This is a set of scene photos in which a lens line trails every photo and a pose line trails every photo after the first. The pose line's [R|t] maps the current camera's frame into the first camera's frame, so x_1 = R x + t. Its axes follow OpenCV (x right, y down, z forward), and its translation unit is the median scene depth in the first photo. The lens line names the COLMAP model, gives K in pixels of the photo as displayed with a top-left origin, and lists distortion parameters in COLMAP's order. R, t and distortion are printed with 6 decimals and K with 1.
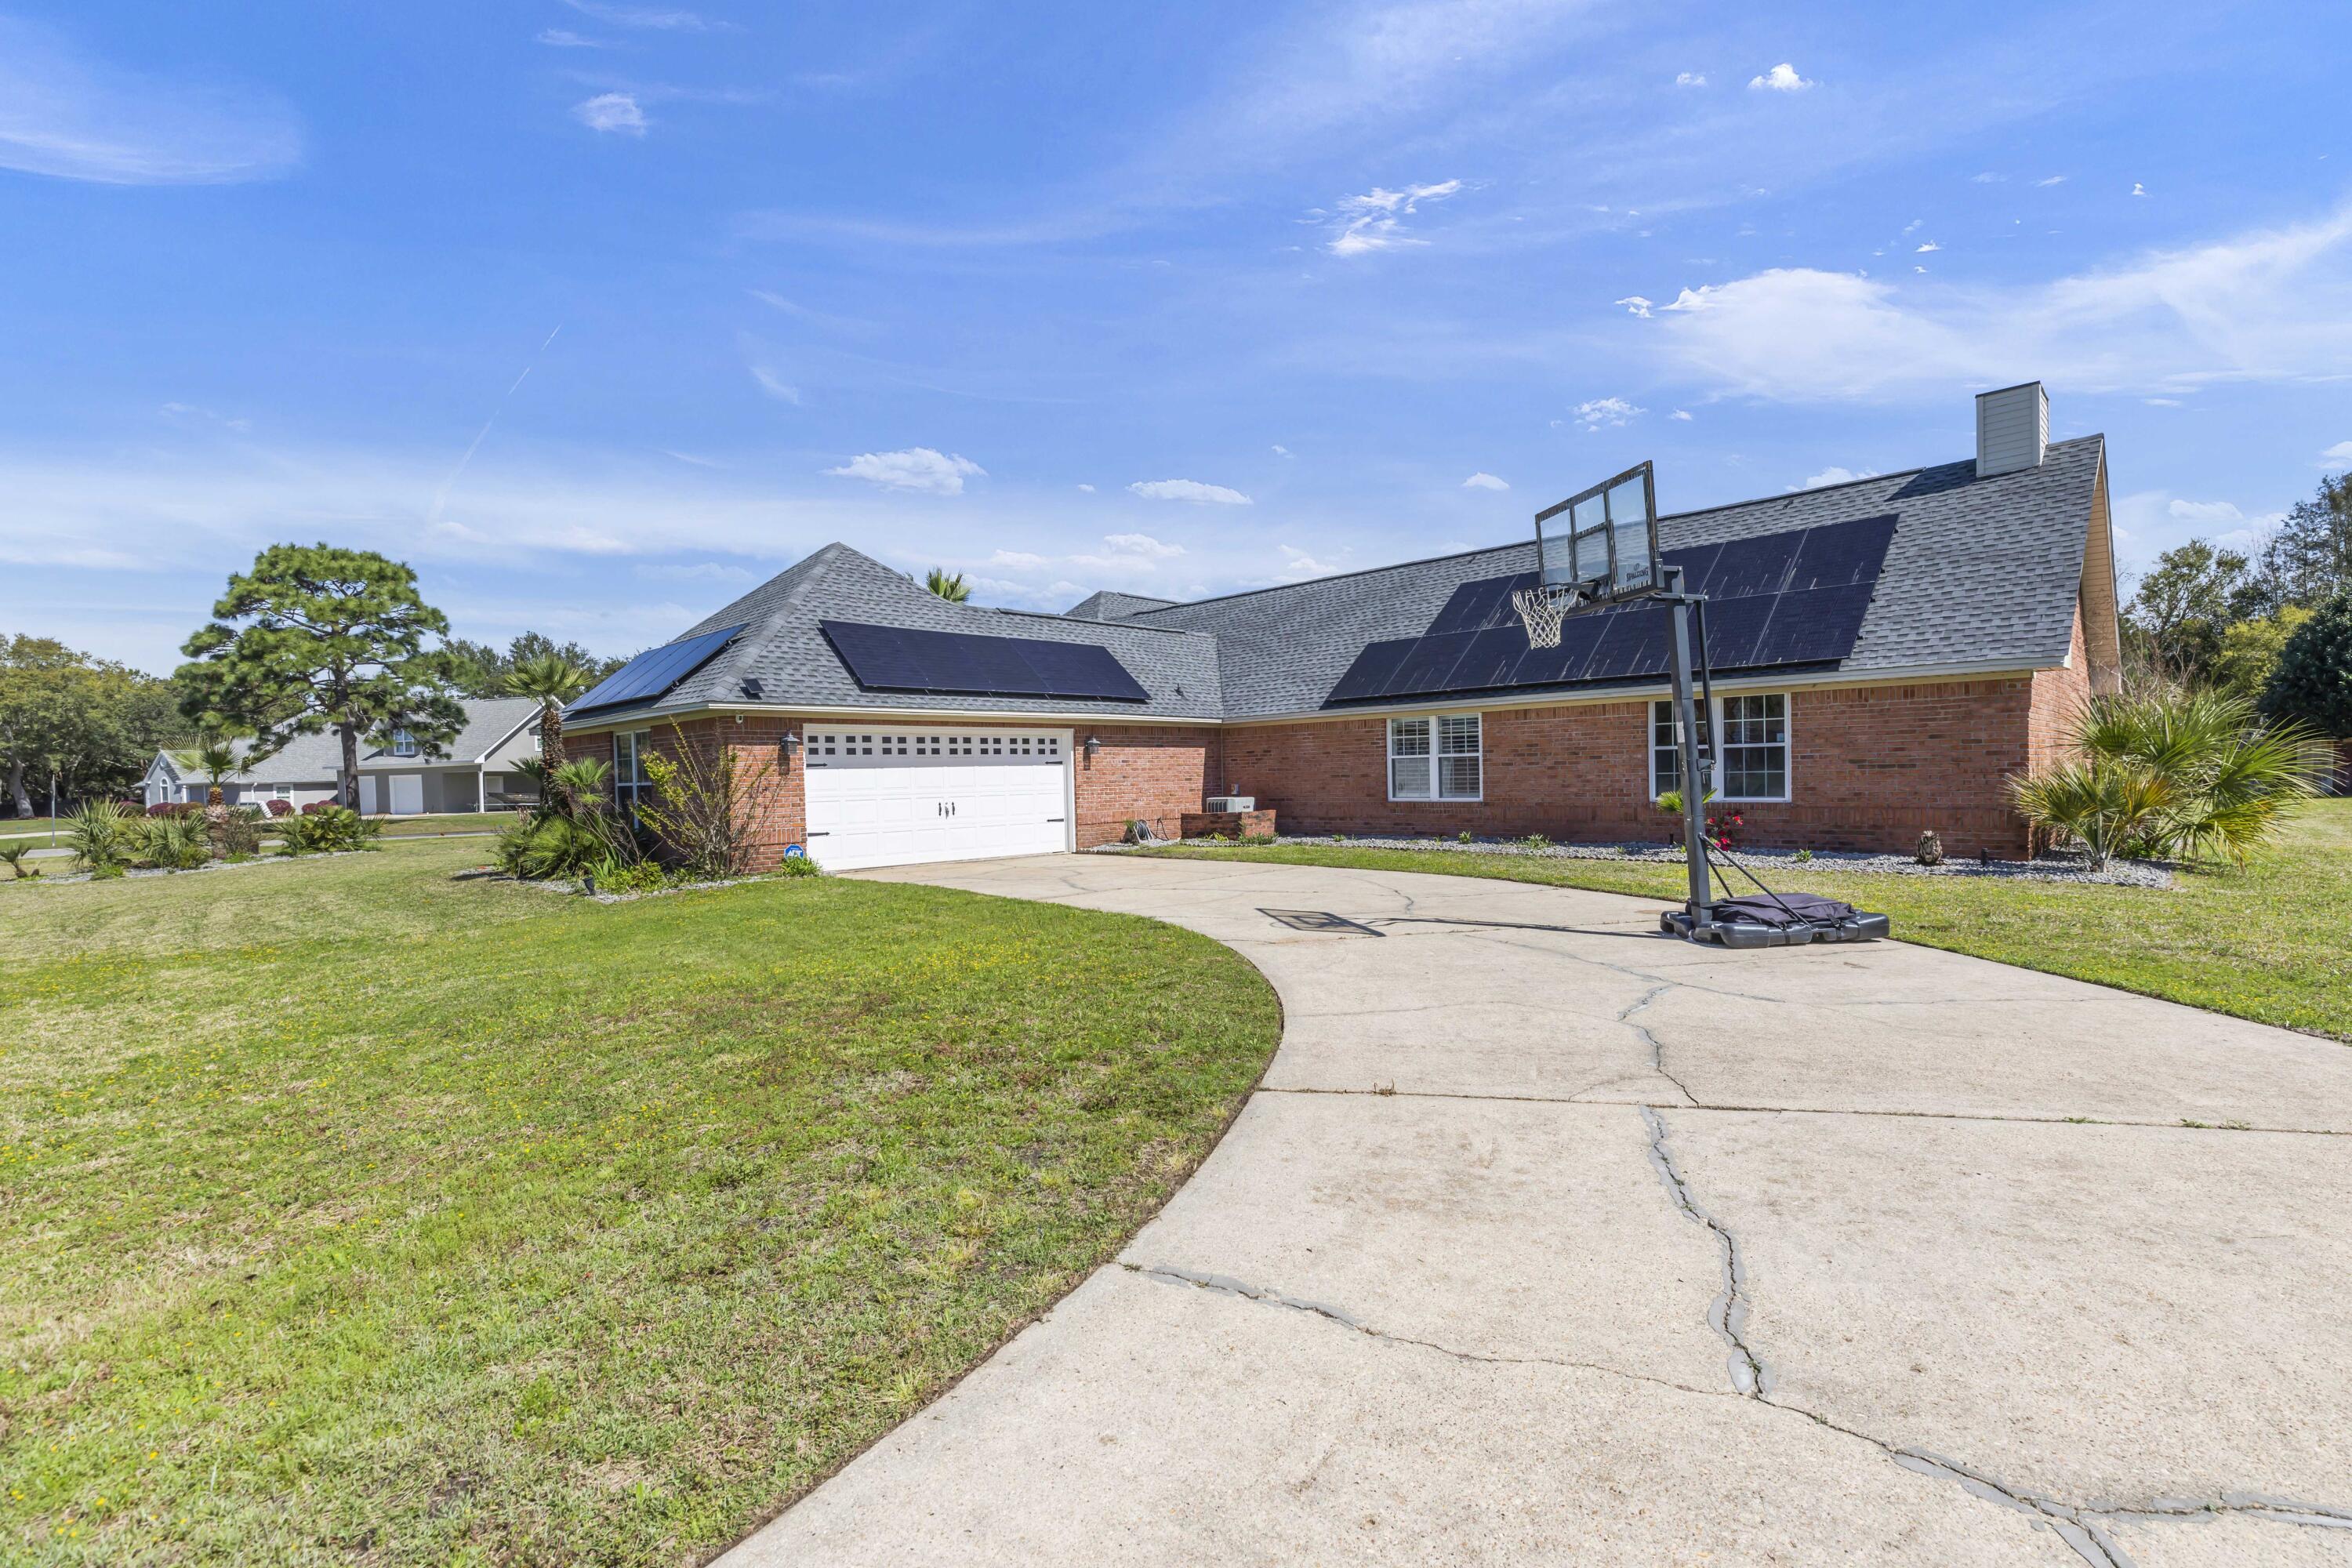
lens RADIAL K [[1063.2, 0, 1176.0], [0, 1063.2, 784.0], [0, 0, 1]] dist [-0.000151, 0.000012]
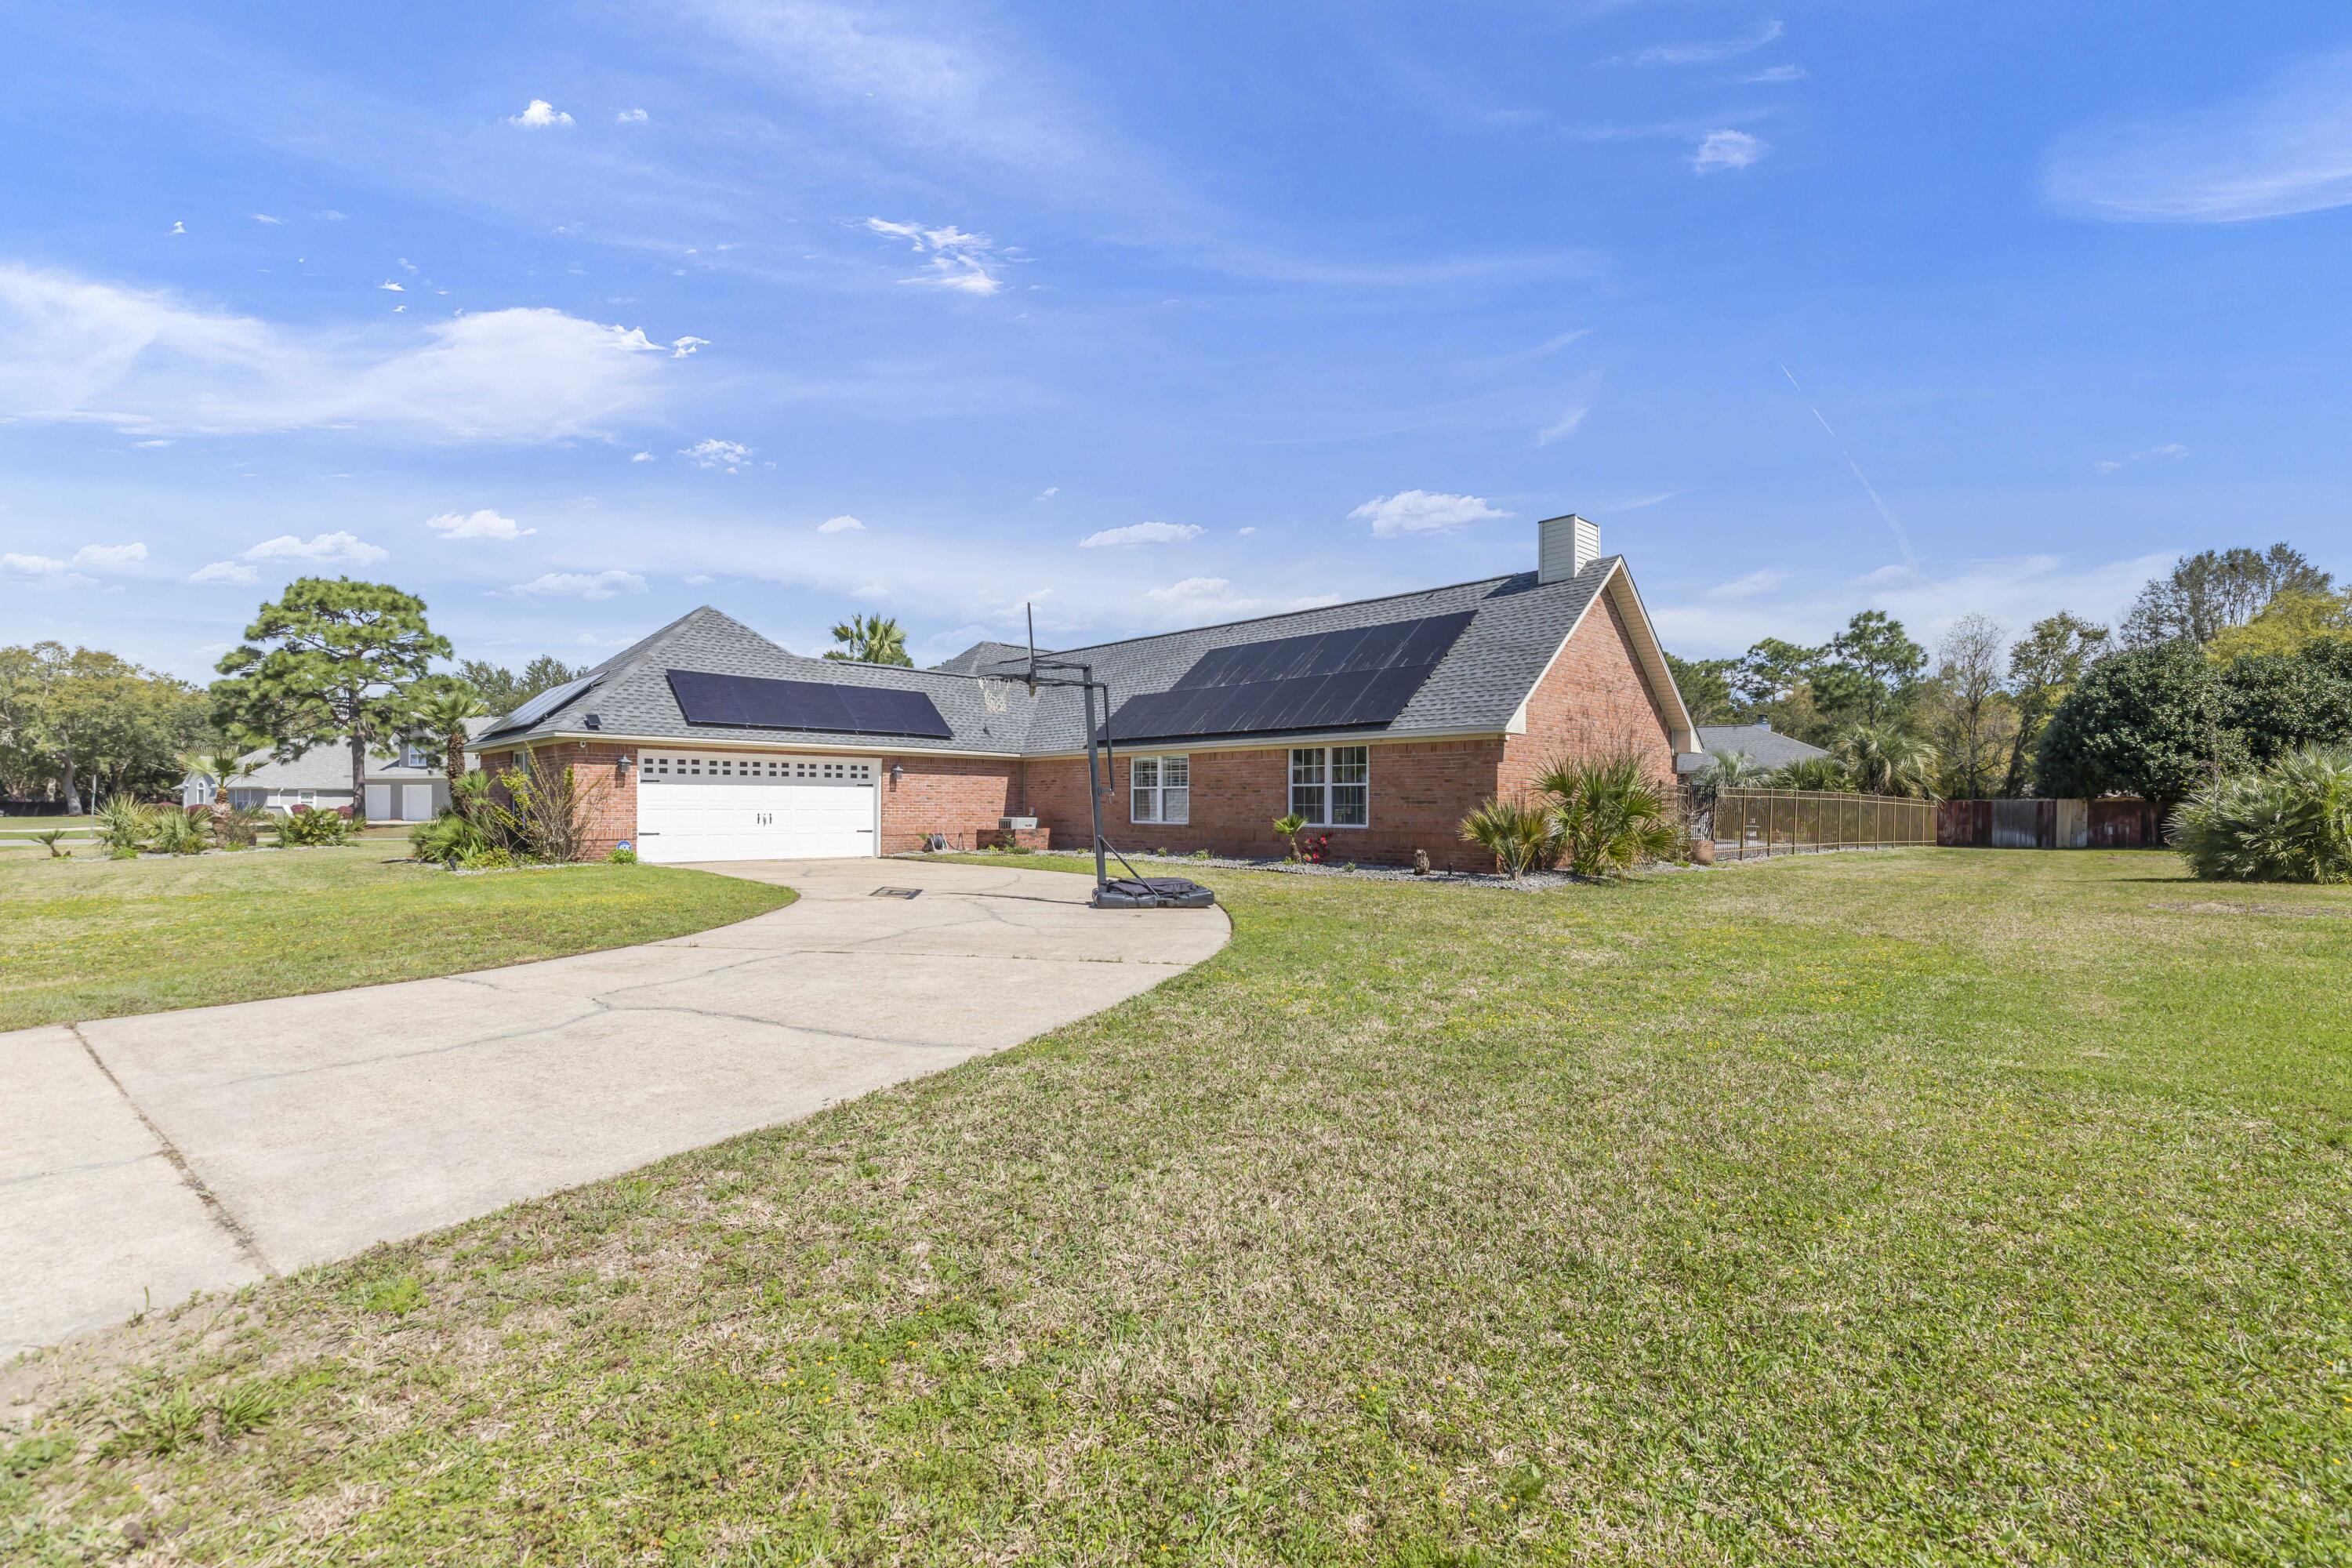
lens RADIAL K [[1046.8, 0, 1176.0], [0, 1046.8, 784.0], [0, 0, 1]] dist [-0.001646, -0.000287]
pose [[0.999489, 0.027001, -0.017128, 0.204136], [-0.027506, 0.999172, -0.029987, 0.004182], [0.016304, 0.030443, 0.999404, -0.169594]]
